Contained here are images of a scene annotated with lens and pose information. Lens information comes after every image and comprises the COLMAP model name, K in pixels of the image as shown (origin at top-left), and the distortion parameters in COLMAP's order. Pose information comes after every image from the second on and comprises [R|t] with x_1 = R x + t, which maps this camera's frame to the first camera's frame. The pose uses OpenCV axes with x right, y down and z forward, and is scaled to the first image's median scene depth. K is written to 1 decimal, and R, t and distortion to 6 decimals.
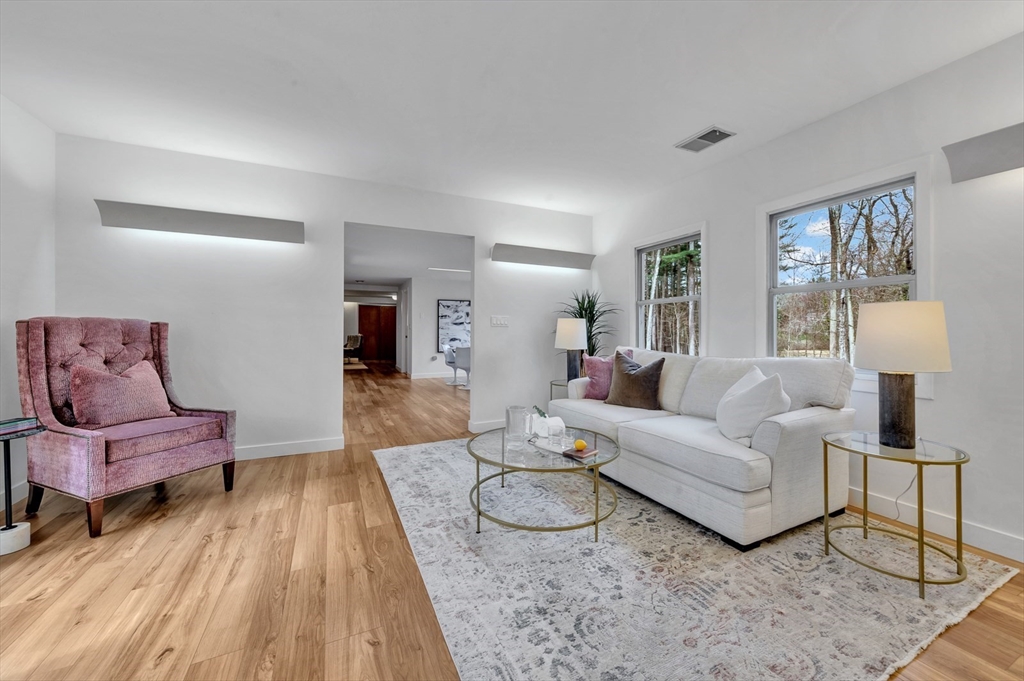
lens RADIAL K [[368.7, 0, 507.7], [0, 368.7, 343.2], [0, 0, 1]] dist [0.002313, 0.000144]
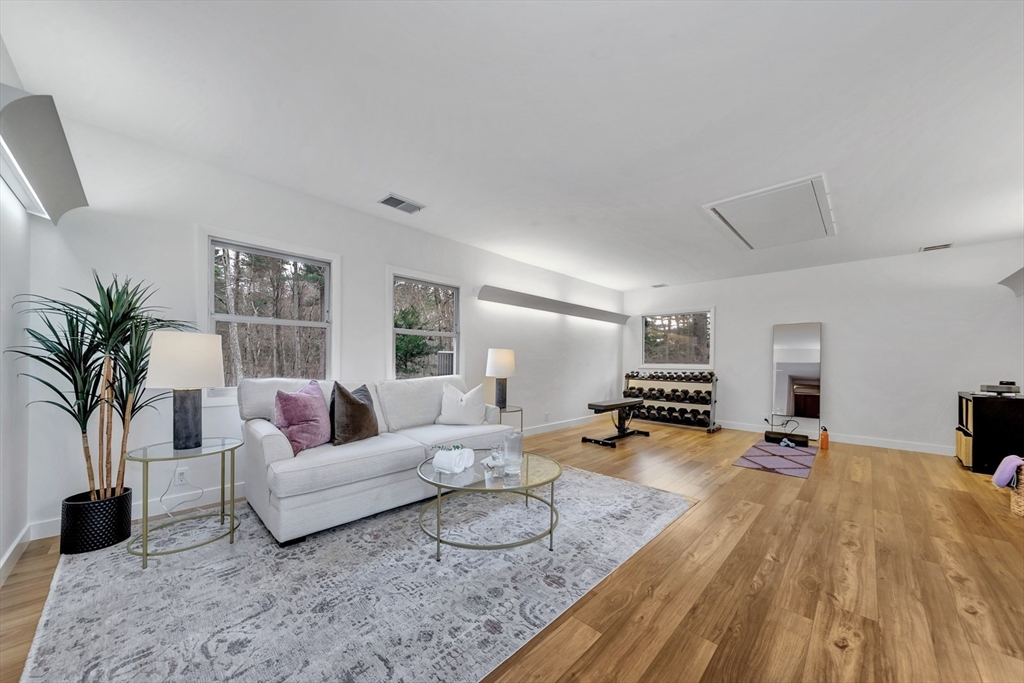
lens RADIAL K [[368.4, 0, 508.4], [0, 368.4, 364.1], [0, 0, 1]] dist [0.057984, 0.000031]
pose [[-0.331753, -0.023866, 0.943064, -1.274152], [0.005090, 0.999620, 0.027087, -0.077648], [-0.943353, 0.013786, -0.331505, 1.767620]]
